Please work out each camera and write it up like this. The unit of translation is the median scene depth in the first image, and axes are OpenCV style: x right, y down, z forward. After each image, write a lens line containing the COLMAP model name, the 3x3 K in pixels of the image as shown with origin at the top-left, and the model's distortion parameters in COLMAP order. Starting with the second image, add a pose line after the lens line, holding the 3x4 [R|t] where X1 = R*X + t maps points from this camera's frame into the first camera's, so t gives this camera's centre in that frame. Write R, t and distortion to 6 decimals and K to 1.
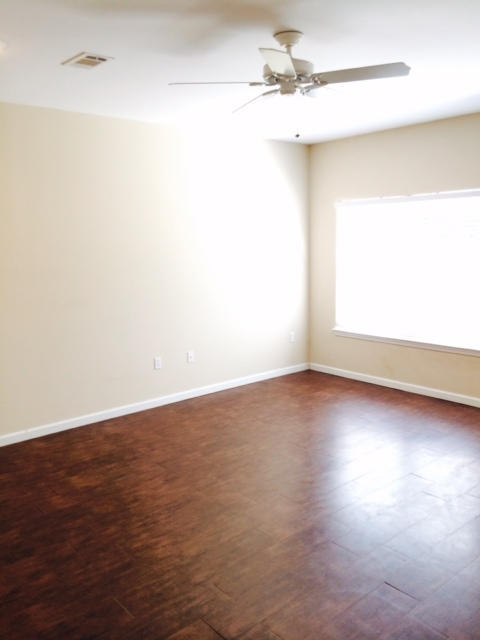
lens RADIAL K [[552.3, 0, 240.0], [0, 552.3, 320.0], [0, 0, 1]] dist [0.047508, -0.018473]
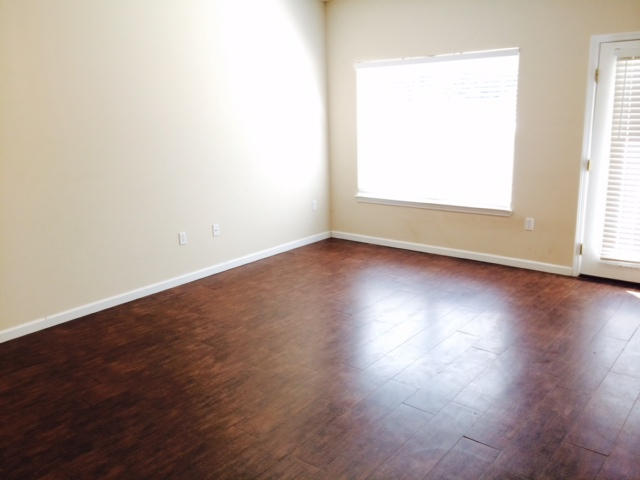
lens RADIAL K [[552.3, 0, 316.5], [0, 552.3, 240.3], [0, 0, 1]] dist [0.047508, -0.018473]
pose [[0.985926, -0.050882, 0.159254, -0.099331], [0.036959, 0.995328, 0.089196, 0.008055], [-0.163048, -0.082054, 0.983200, 0.048370]]
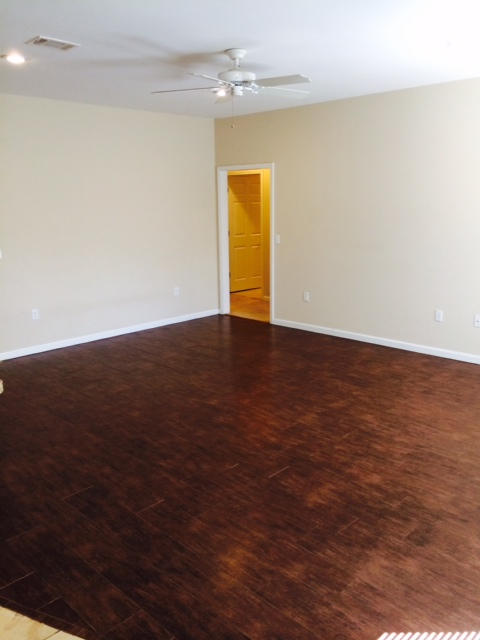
lens RADIAL K [[552.3, 0, 240.0], [0, 552.3, 320.0], [0, 0, 1]] dist [0.047508, -0.018473]
pose [[0.087952, 0.230005, -0.969207, 1.110432], [-0.147816, 0.965219, 0.215645, -0.112044], [0.985096, 0.124298, 0.118892, 0.675922]]
